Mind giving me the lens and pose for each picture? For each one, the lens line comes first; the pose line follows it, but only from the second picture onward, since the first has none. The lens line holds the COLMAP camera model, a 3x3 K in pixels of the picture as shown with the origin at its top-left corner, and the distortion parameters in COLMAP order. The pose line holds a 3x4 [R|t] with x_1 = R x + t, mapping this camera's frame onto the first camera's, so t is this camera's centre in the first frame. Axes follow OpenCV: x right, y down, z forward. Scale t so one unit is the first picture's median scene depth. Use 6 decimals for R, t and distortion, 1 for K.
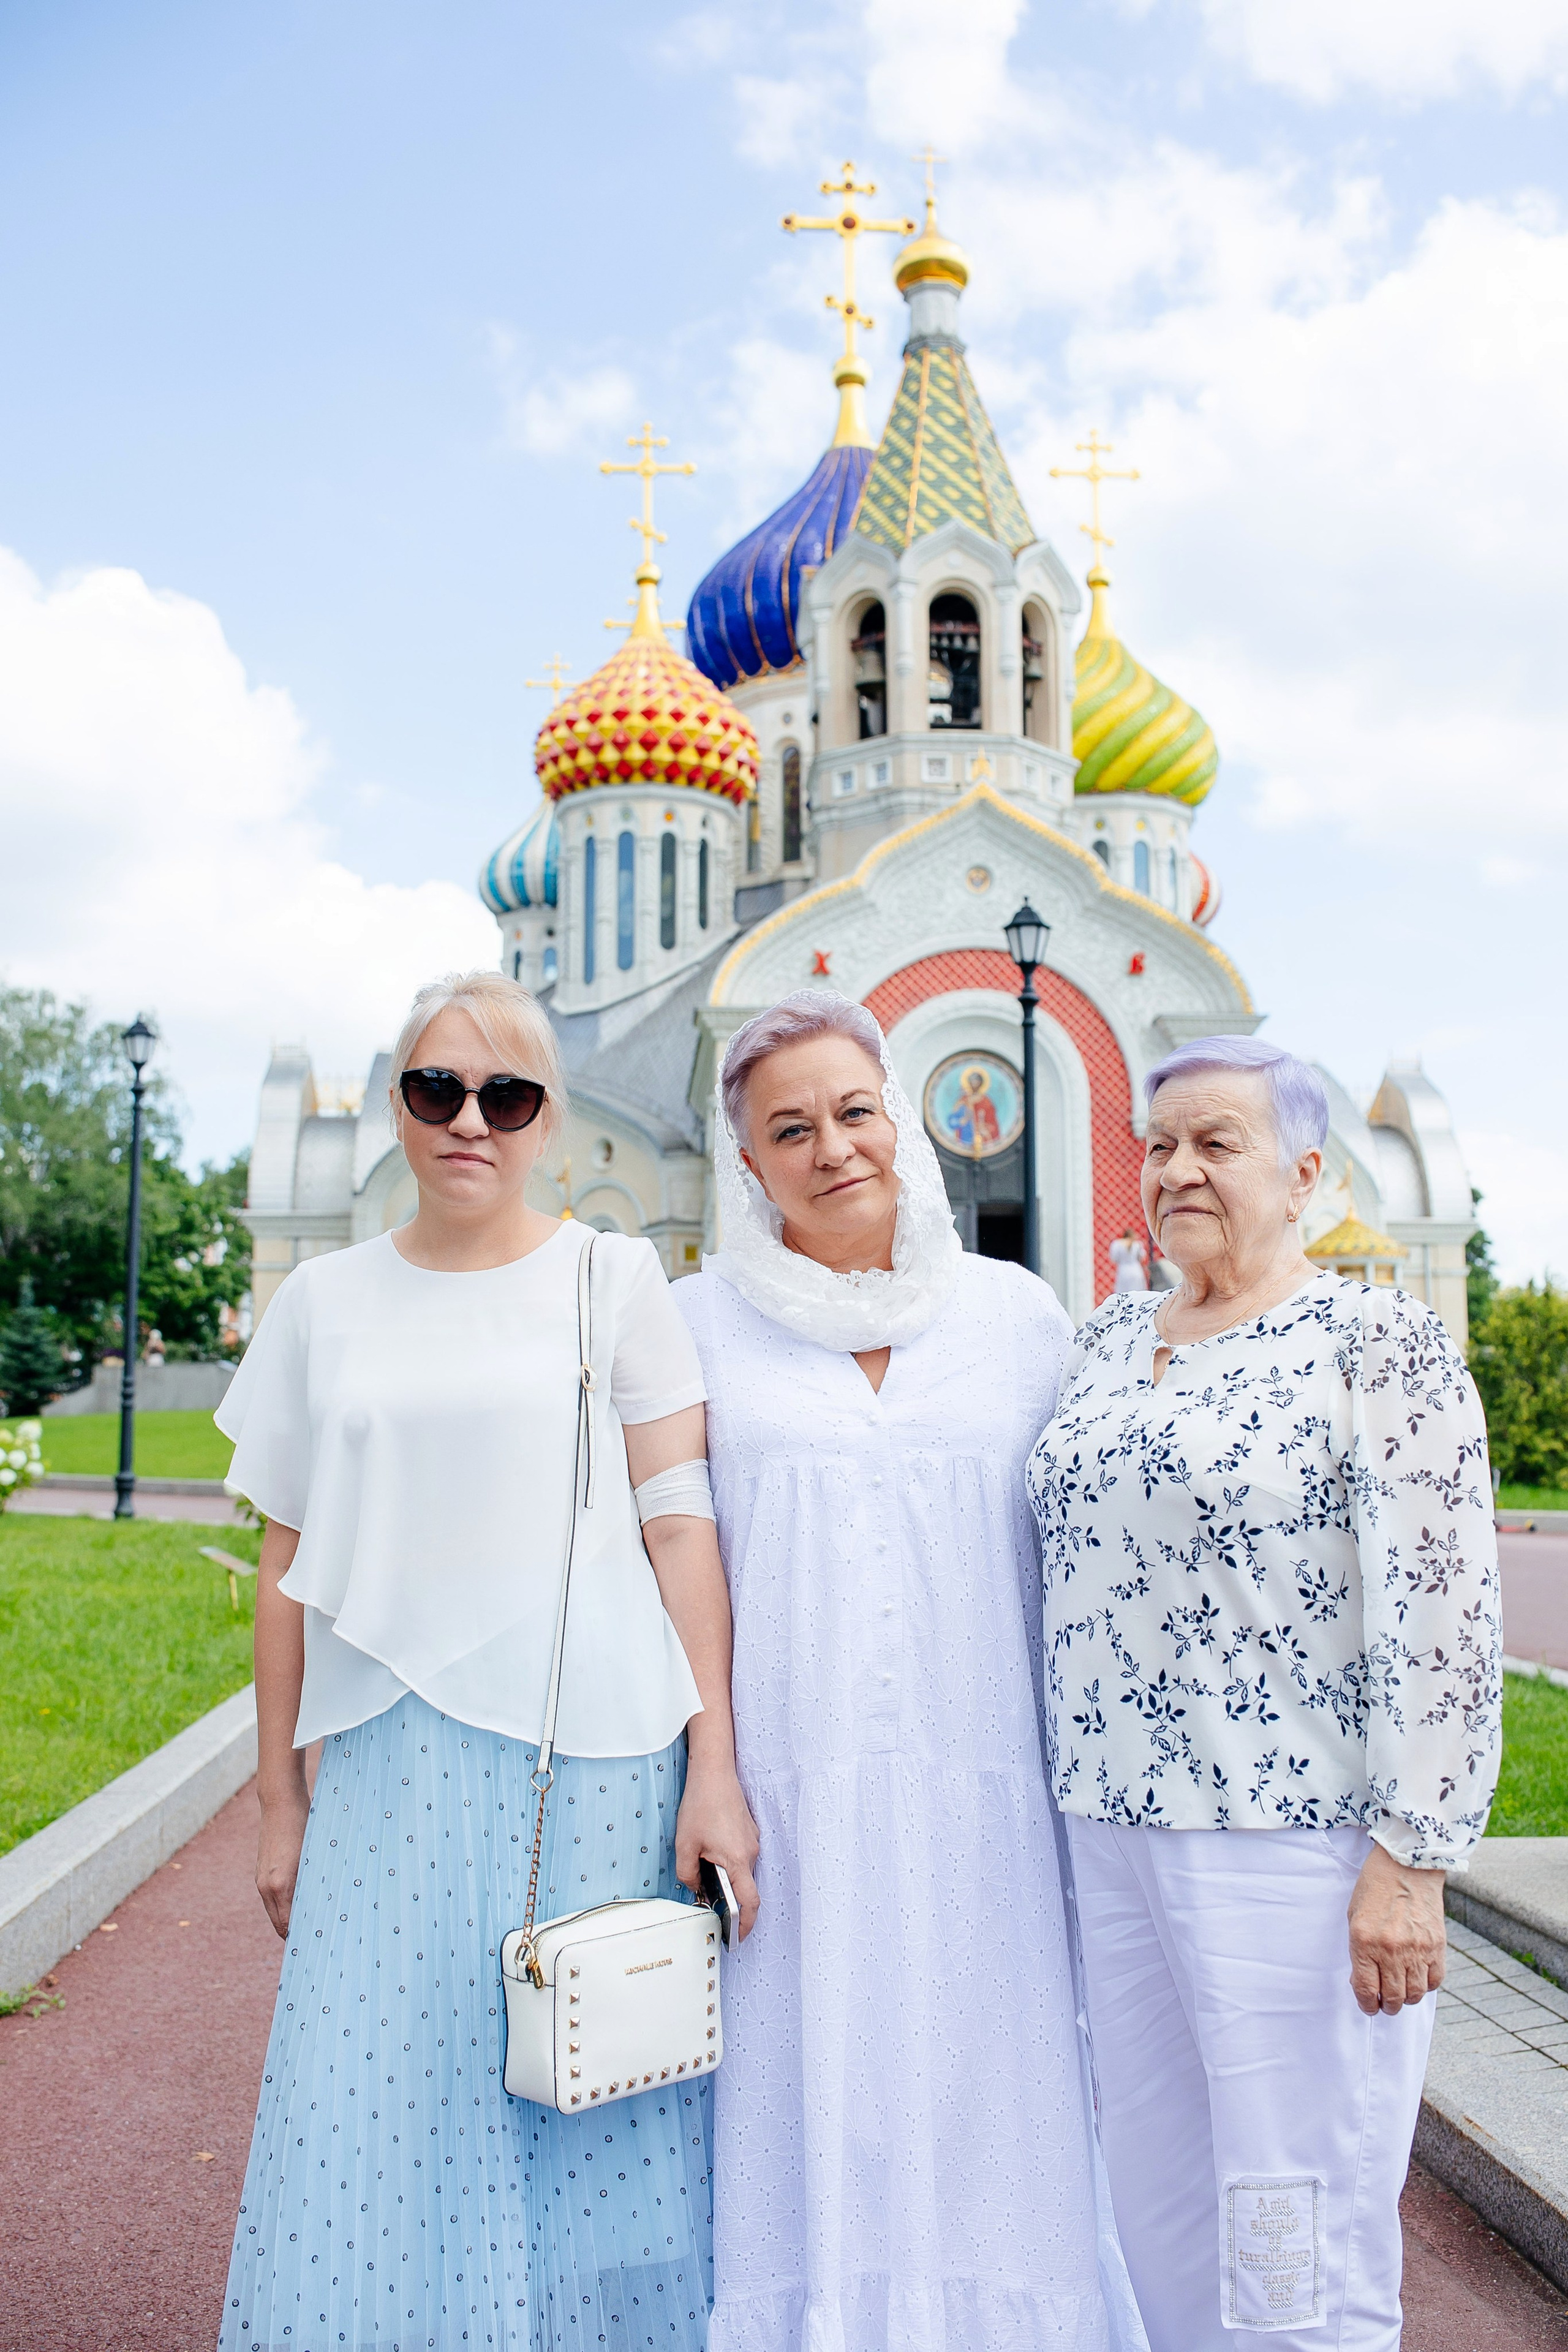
lens RADIAL K [[2299.3, 0, 840.3], [0, 2299.3, 1178.3], [0, 0, 1]] dist [-0.037379, 0.000618]
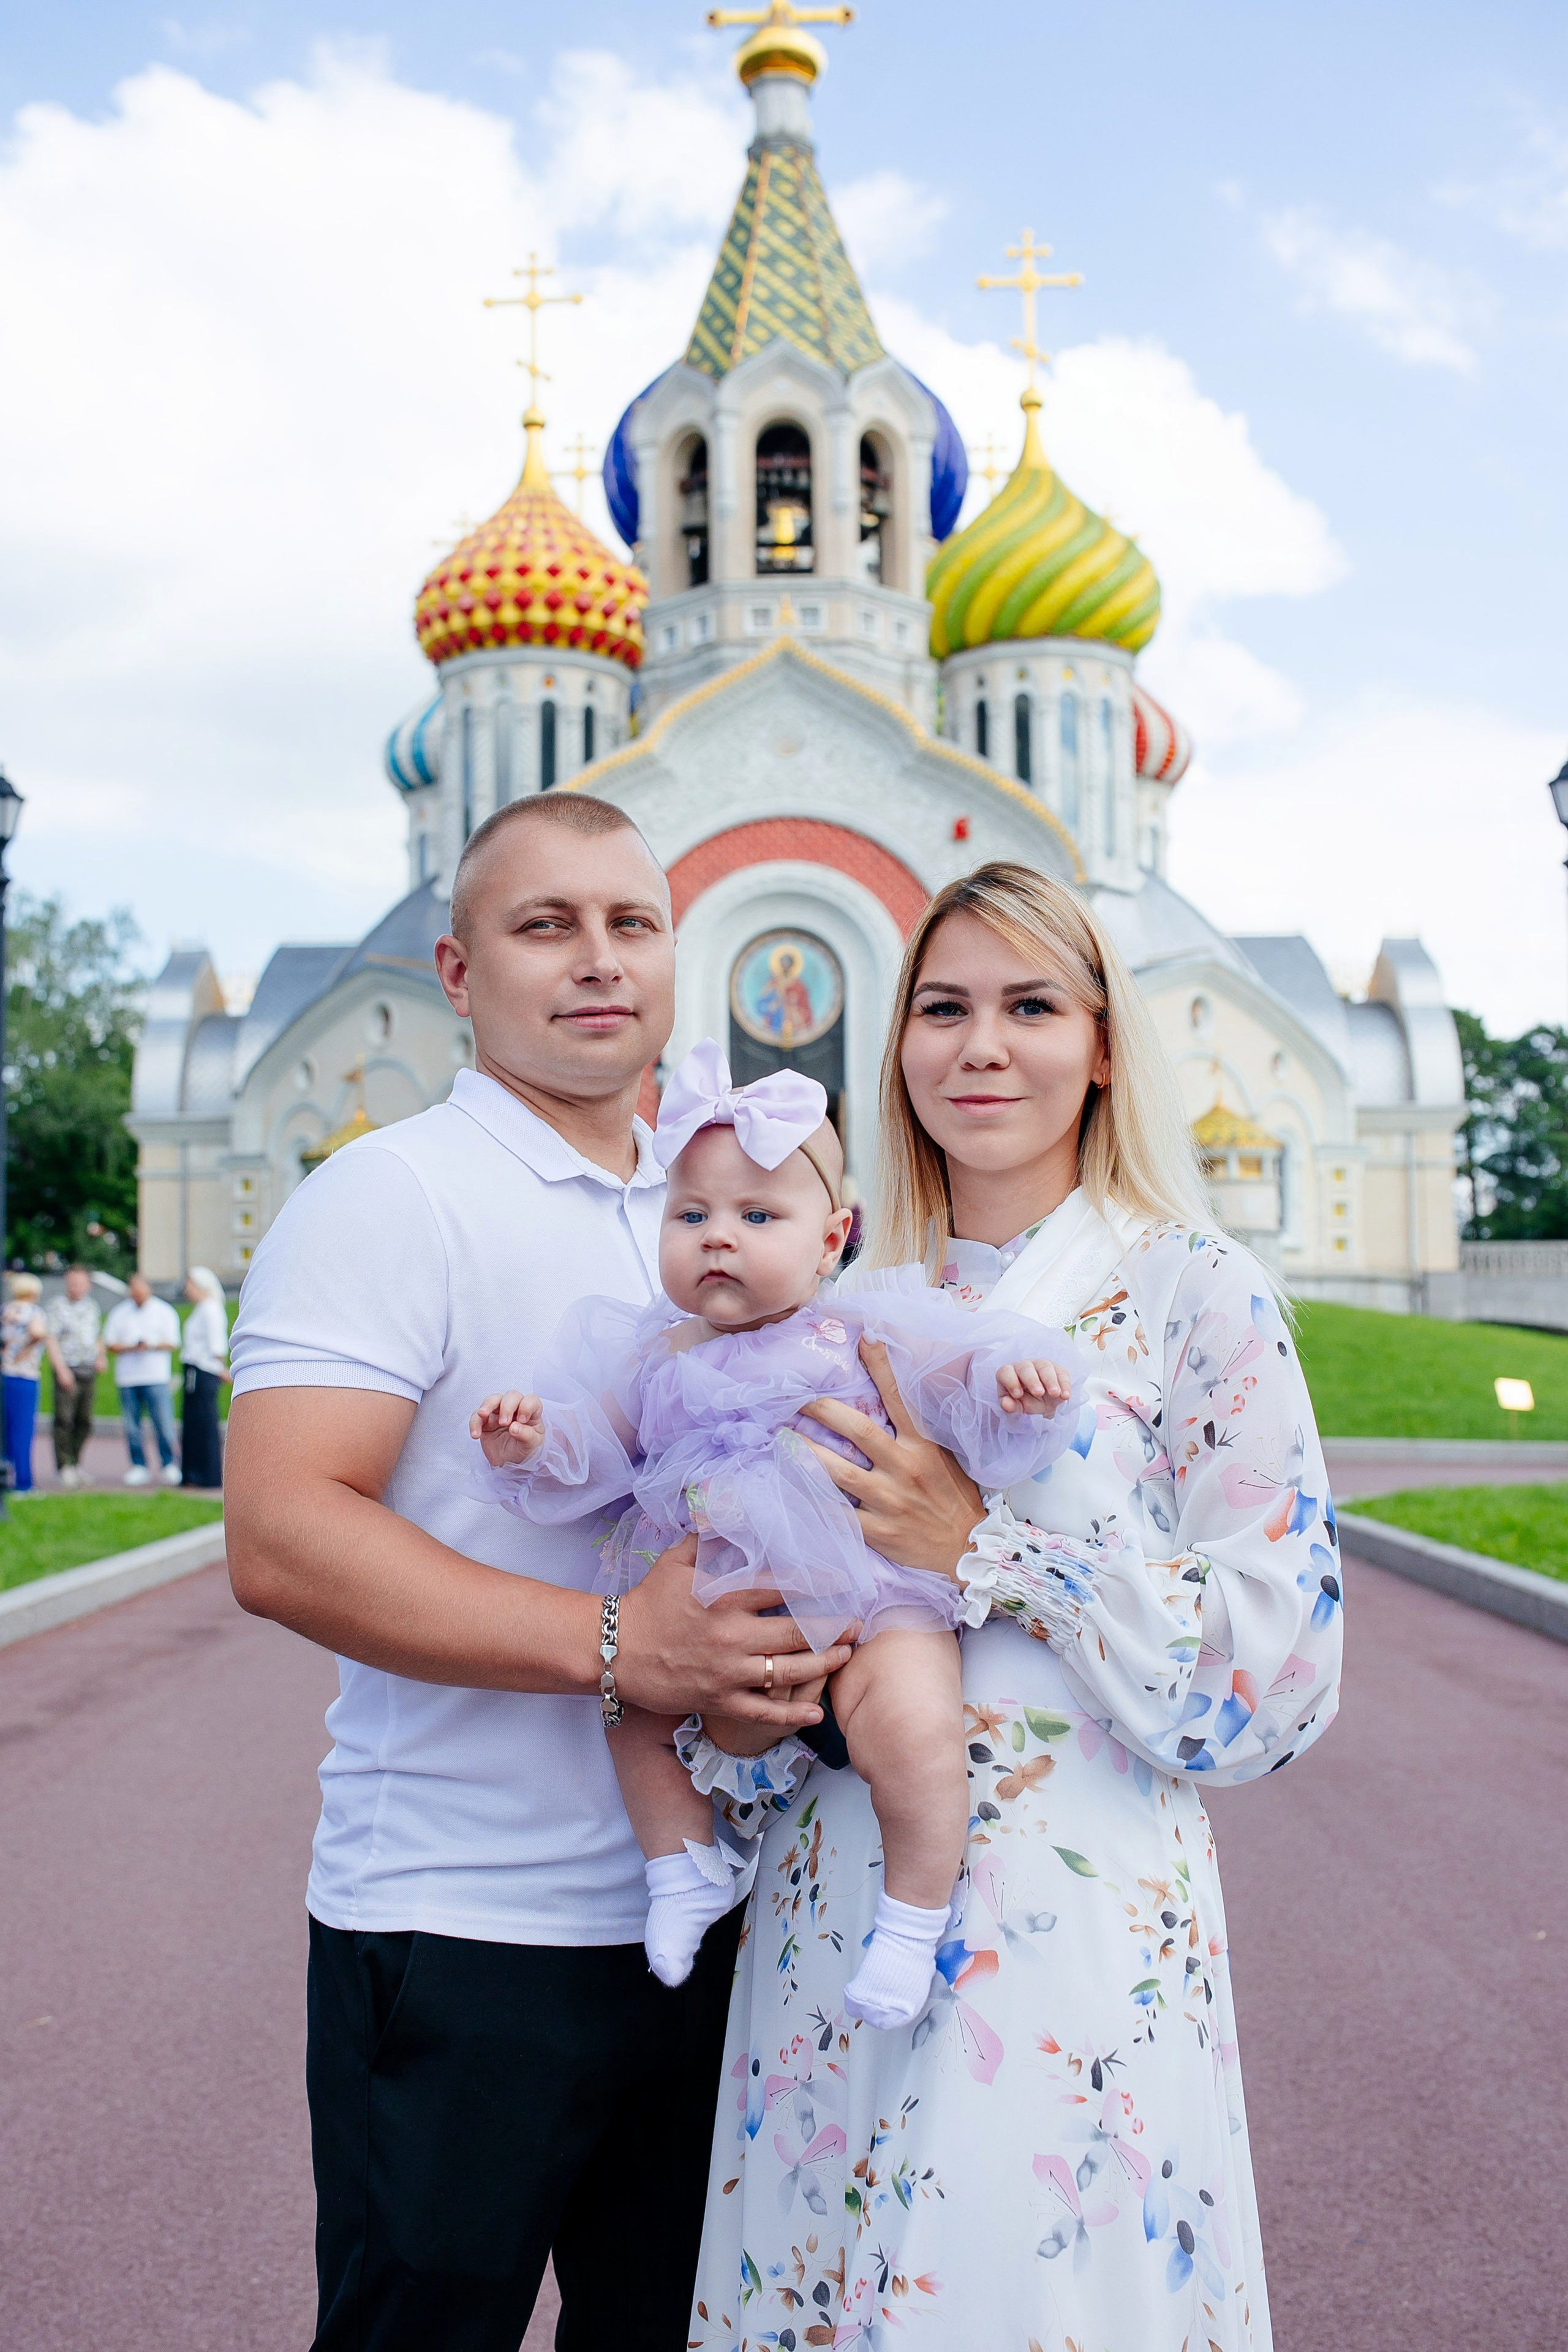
lens RADIAL K [[2453.2, 0, 712.6], [0, 2453.2, 1222.6], [0, 0, 1]] dist [-0.041437, -0.003084]
pose [[0.994405, -0.011332, -0.105026, 0.118638], [0.017854, 0.997955, 0.061371, 0.000641], [0.104116, -0.062903, 0.992574, 0.018340]]
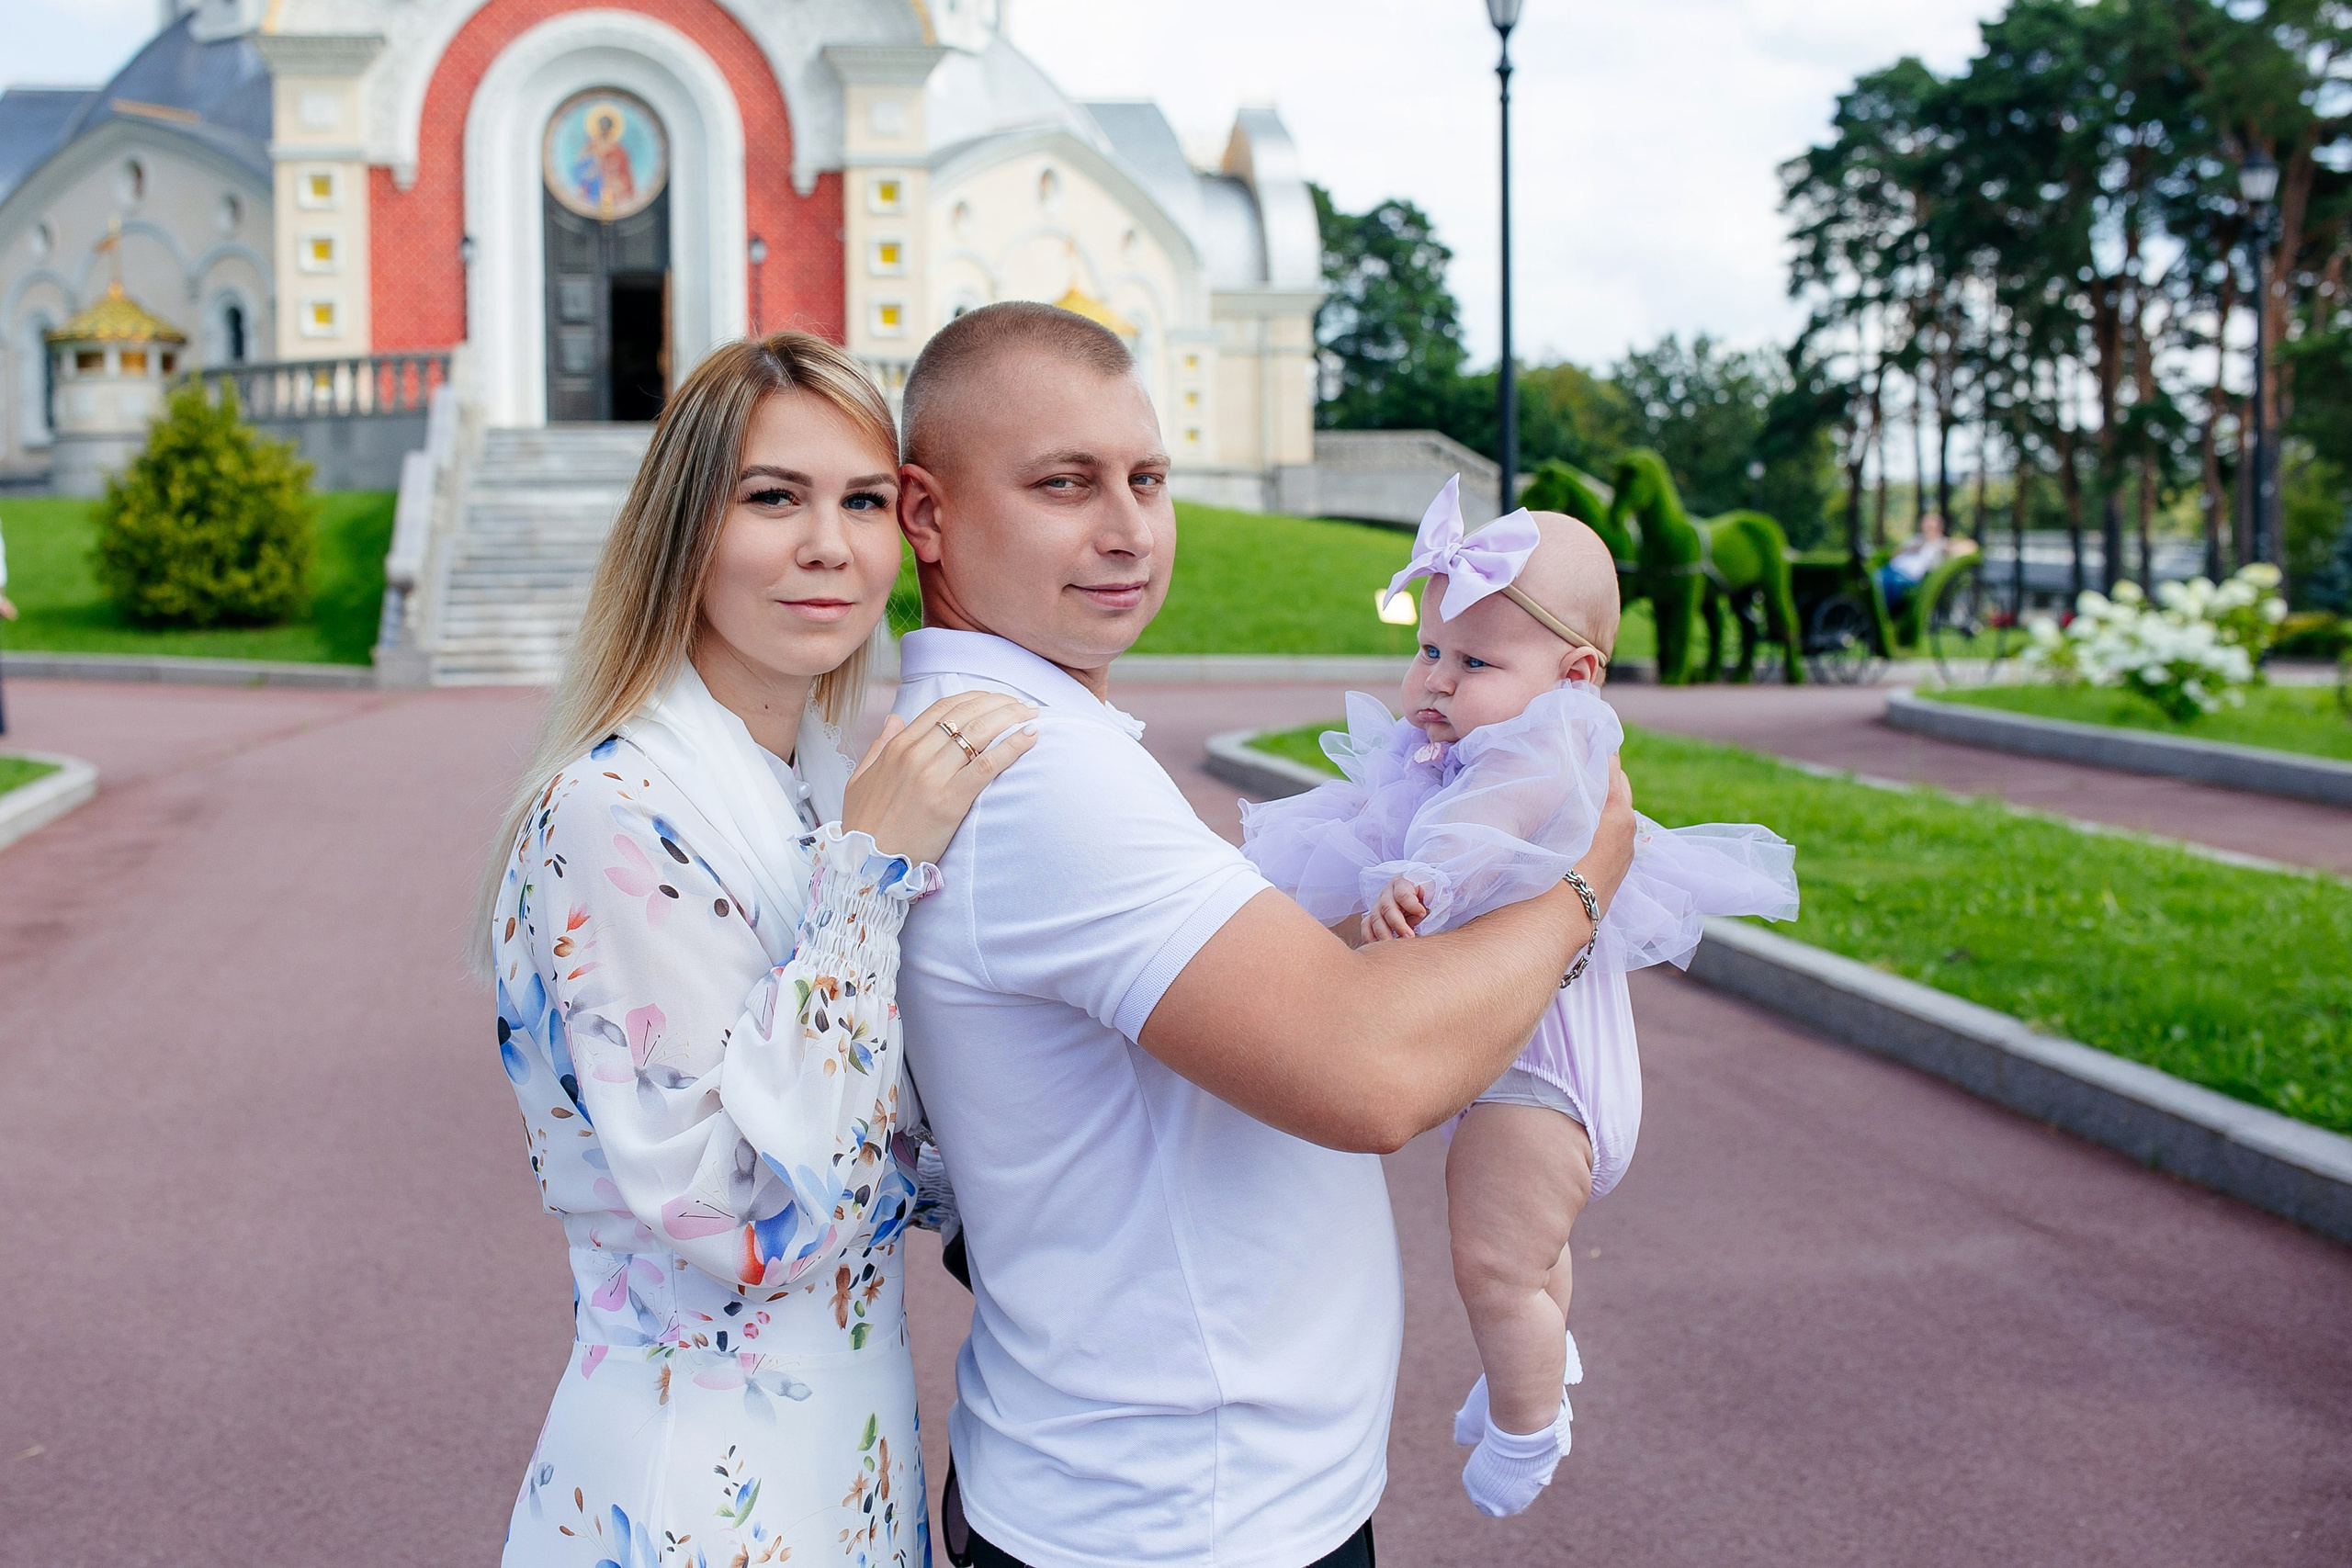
lens RADIAL K [[2669.7, 0, 992.1], [0, 2669.7, 608.2], [0, 0, 1]] dist [-0.035199, -0.006091]
pose [[0.997006, -0.012452, 0.076320, 0.110564], [0.001657, 0.990162, 0.139916, -0.003652], [-0.077311, -0.139371, 0.987218, 0.018845]]
